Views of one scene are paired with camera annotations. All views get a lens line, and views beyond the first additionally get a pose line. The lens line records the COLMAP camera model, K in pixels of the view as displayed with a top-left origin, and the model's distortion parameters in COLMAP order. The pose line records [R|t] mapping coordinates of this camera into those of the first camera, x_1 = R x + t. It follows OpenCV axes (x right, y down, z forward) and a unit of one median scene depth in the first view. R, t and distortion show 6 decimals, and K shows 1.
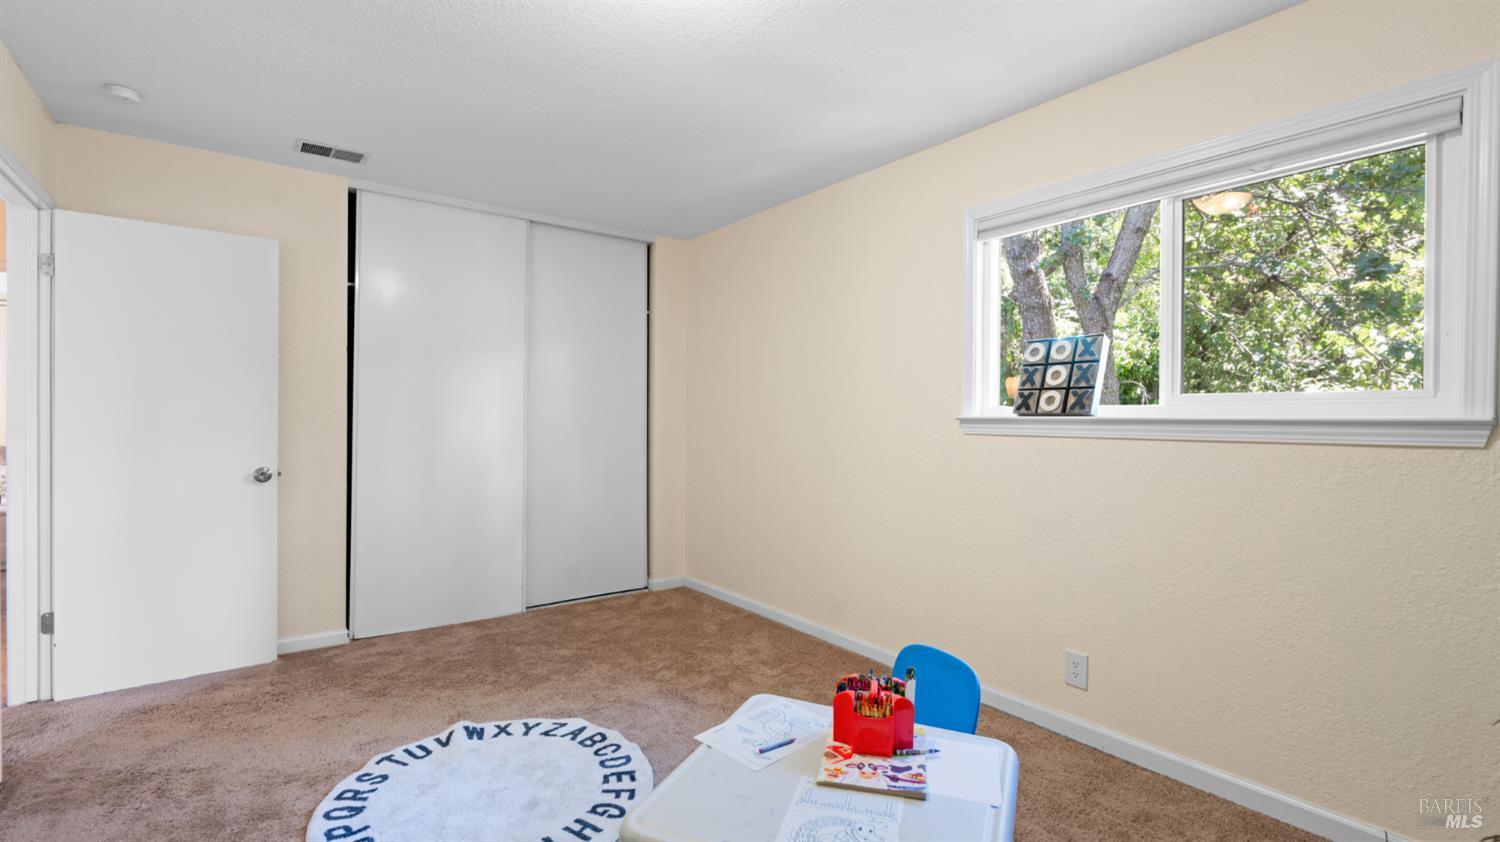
lens RADIAL K [[682.2, 0, 750.8], [0, 682.2, 428.4], [0, 0, 1]] dist [-0.000530, 0.000266]
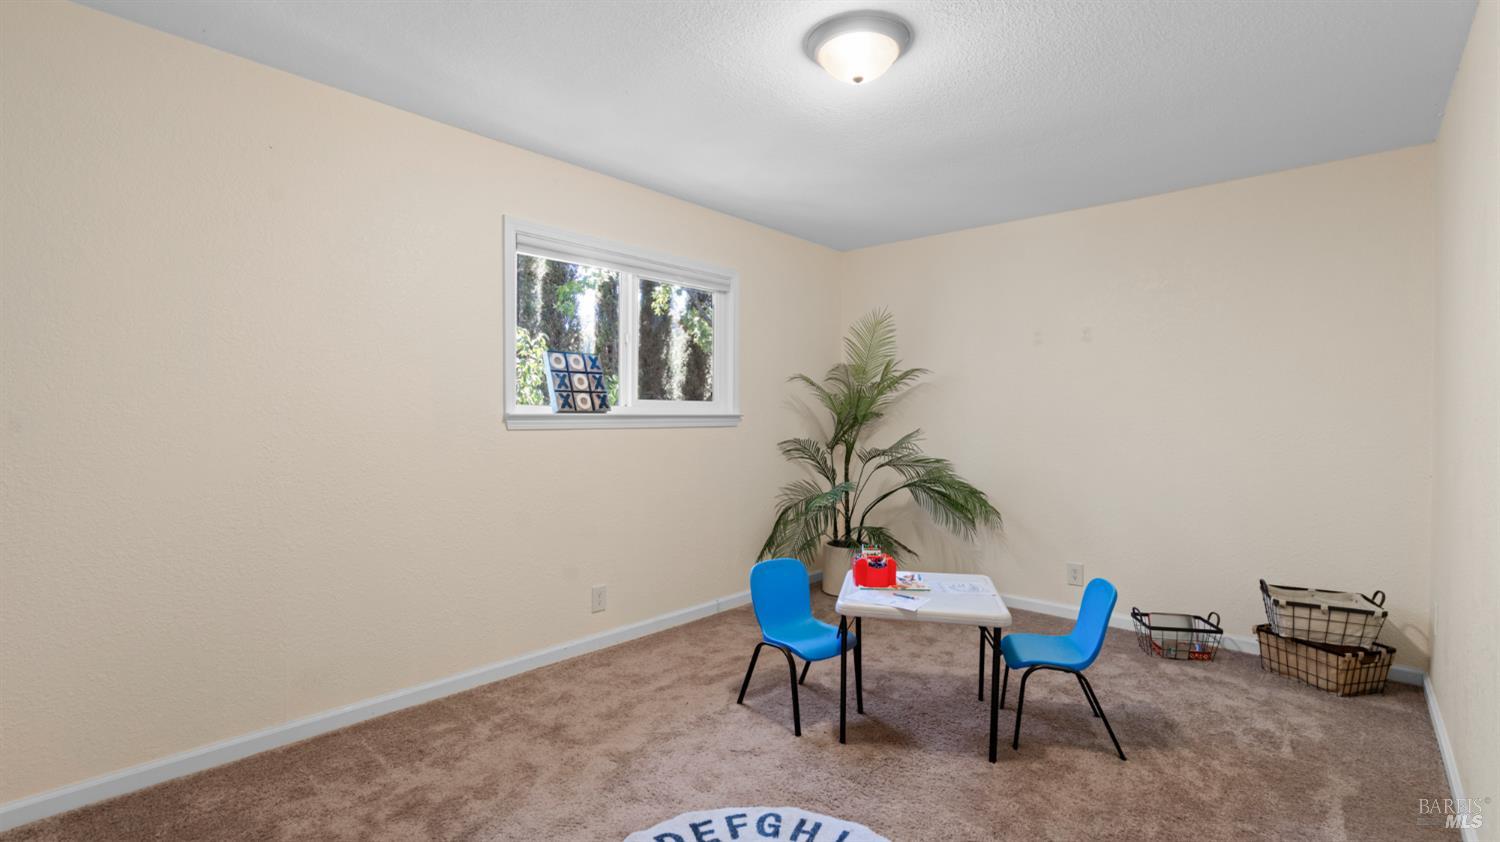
lens RADIAL K [[682.2, 0, 750.8], [0, 682.2, 428.4], [0, 0, 1]] dist [-0.000530, 0.000266]
pose [[-0.200726, -0.035290, 0.979012, -0.892371], [0.005971, 0.999288, 0.037245, -0.035120], [-0.979629, 0.013321, -0.200372, 0.948497]]
